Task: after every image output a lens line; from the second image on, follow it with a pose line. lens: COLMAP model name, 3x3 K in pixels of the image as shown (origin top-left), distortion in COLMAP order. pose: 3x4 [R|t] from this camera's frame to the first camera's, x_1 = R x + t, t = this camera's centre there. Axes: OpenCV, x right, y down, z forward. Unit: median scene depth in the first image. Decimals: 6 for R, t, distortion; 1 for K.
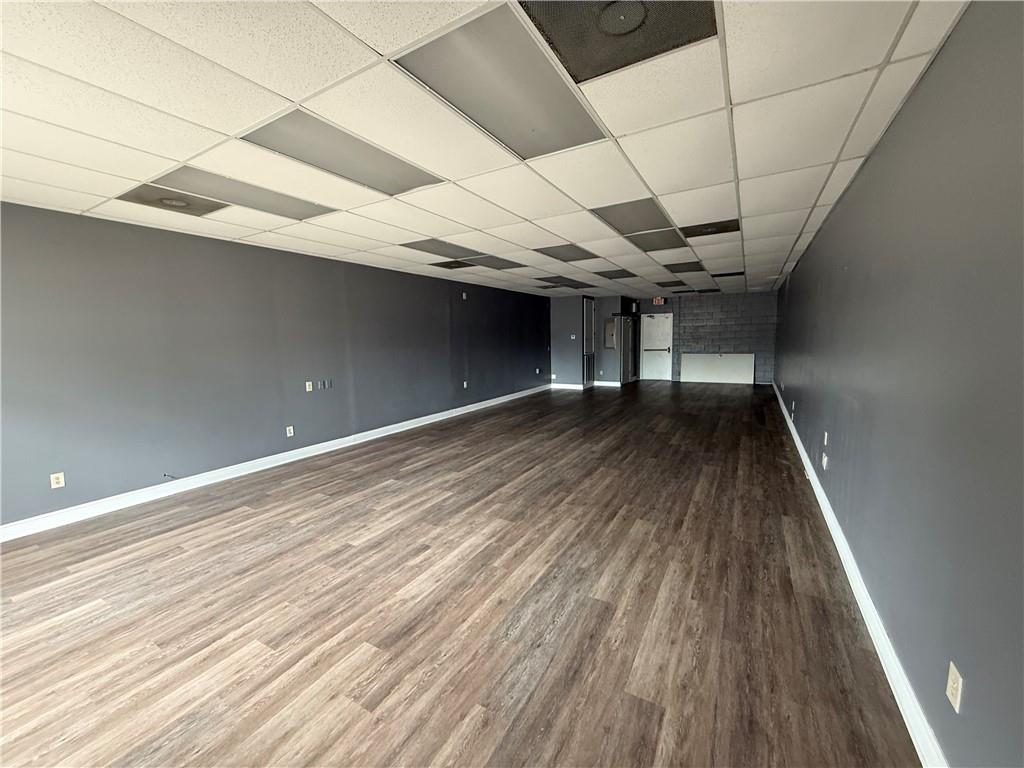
lens RADIAL K [[409.8, 0, 509.9], [0, 409.8, 381.3], [0, 0, 1]] dist [0.000275, 0.000155]
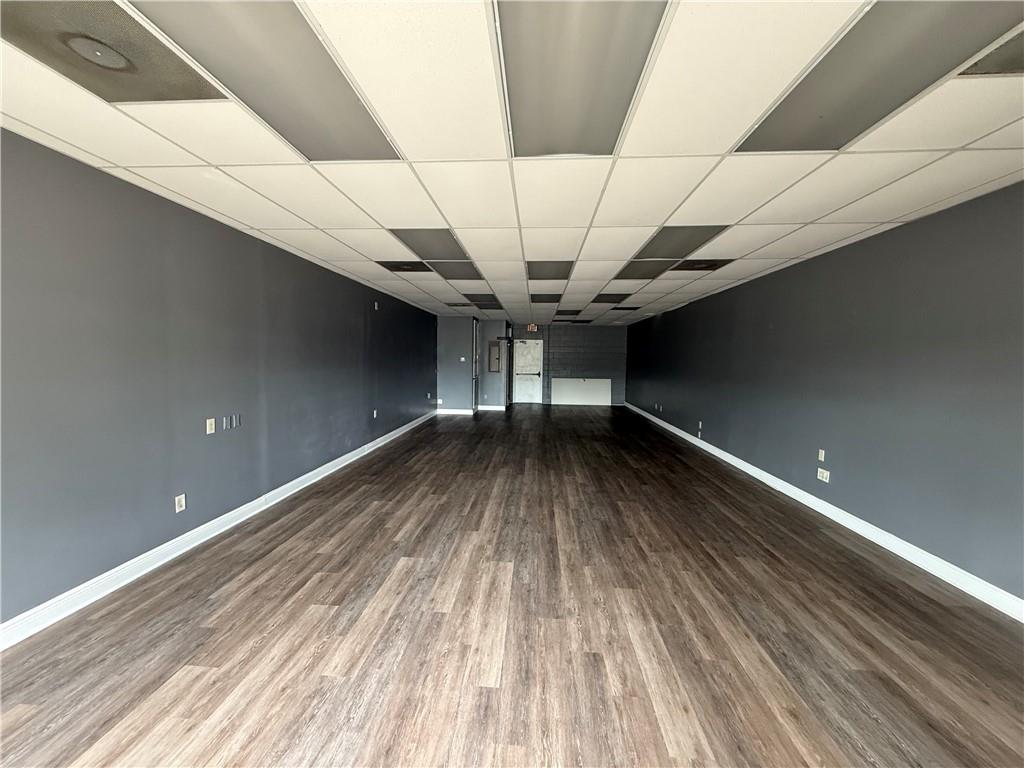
lens RADIAL K [[408.4, 0, 509.3], [0, 408.4, 383.0], [0, 0, 1]] dist [-0.001032, 0.000242]
pose [[0.894469, 0.006239, 0.447086, -0.478701], [0.016058, 0.998809, -0.046065, -0.023484], [-0.446842, 0.048383, 0.893304, 0.311371]]
